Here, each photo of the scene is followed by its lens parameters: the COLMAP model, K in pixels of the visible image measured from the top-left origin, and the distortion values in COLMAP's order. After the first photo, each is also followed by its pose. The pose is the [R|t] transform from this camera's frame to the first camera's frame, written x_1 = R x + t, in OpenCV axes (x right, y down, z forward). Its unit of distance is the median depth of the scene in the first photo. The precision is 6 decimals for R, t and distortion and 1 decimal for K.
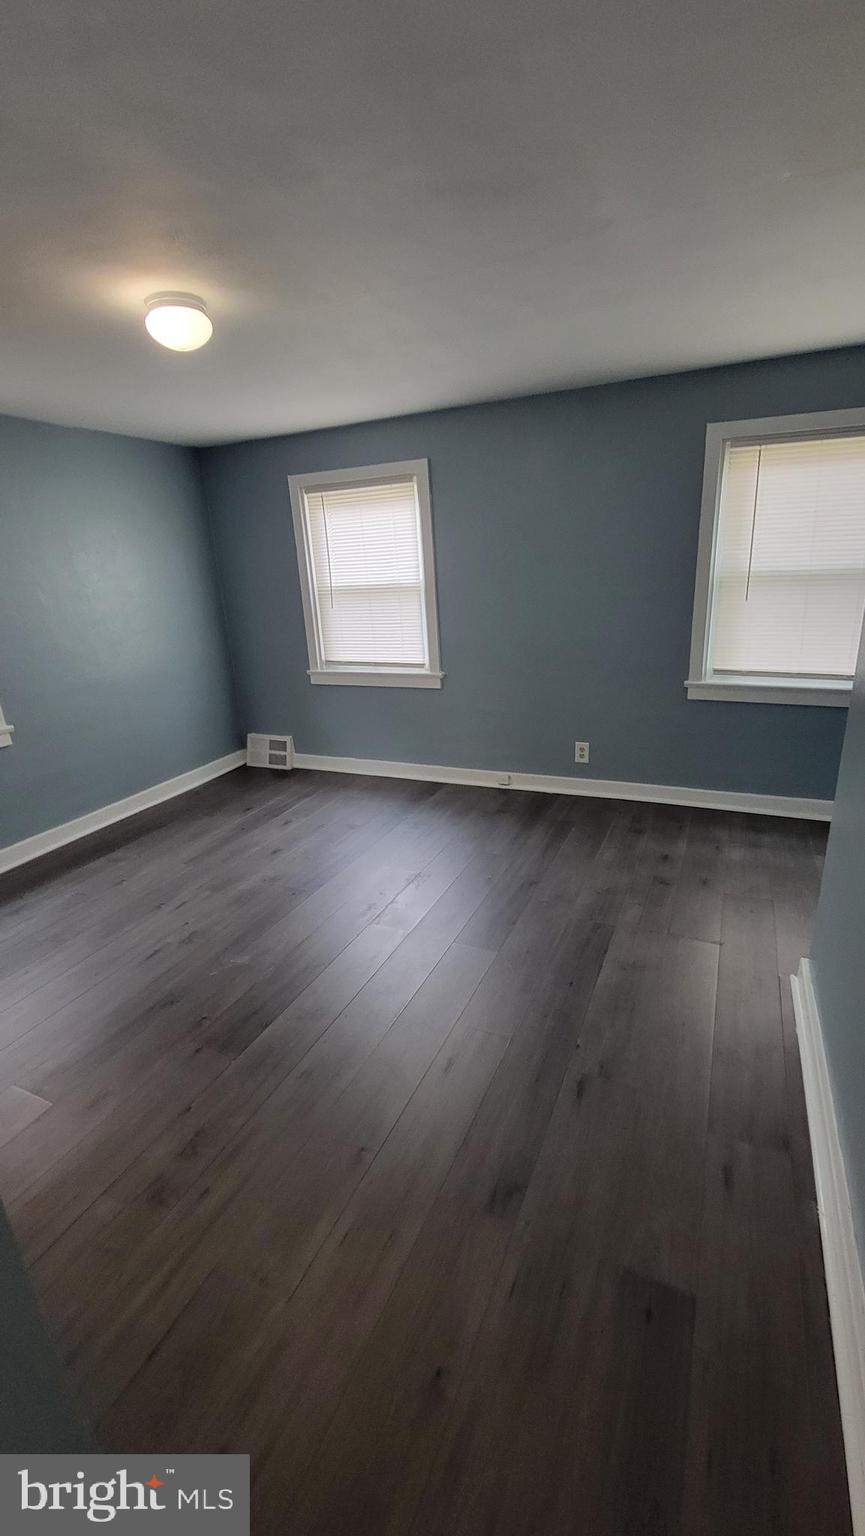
lens RADIAL K [[635.2, 0, 437.1], [0, 635.2, 767.9], [0, 0, 1]] dist [-0.001221, -0.000253]
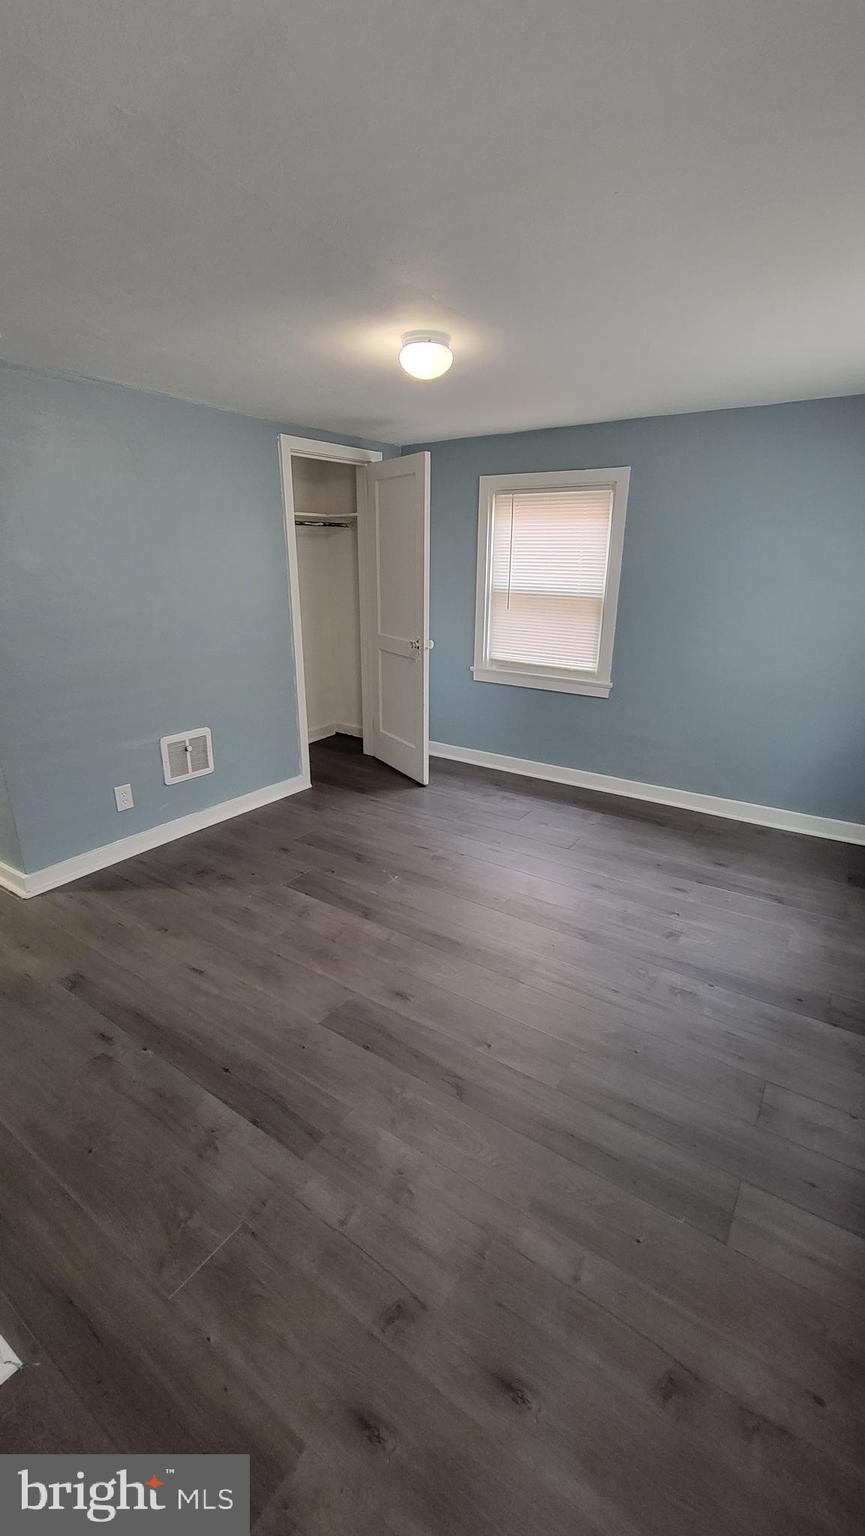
lens RADIAL K [[635.2, 0, 437.1], [0, 635.2, 767.9], [0, 0, 1]] dist [-0.001221, -0.000253]
pose [[-0.175164, 0.355302, -0.918193, 0.532547], [-0.305879, 0.866821, 0.393776, -0.288027], [0.935818, 0.349832, -0.043157, 0.773787]]
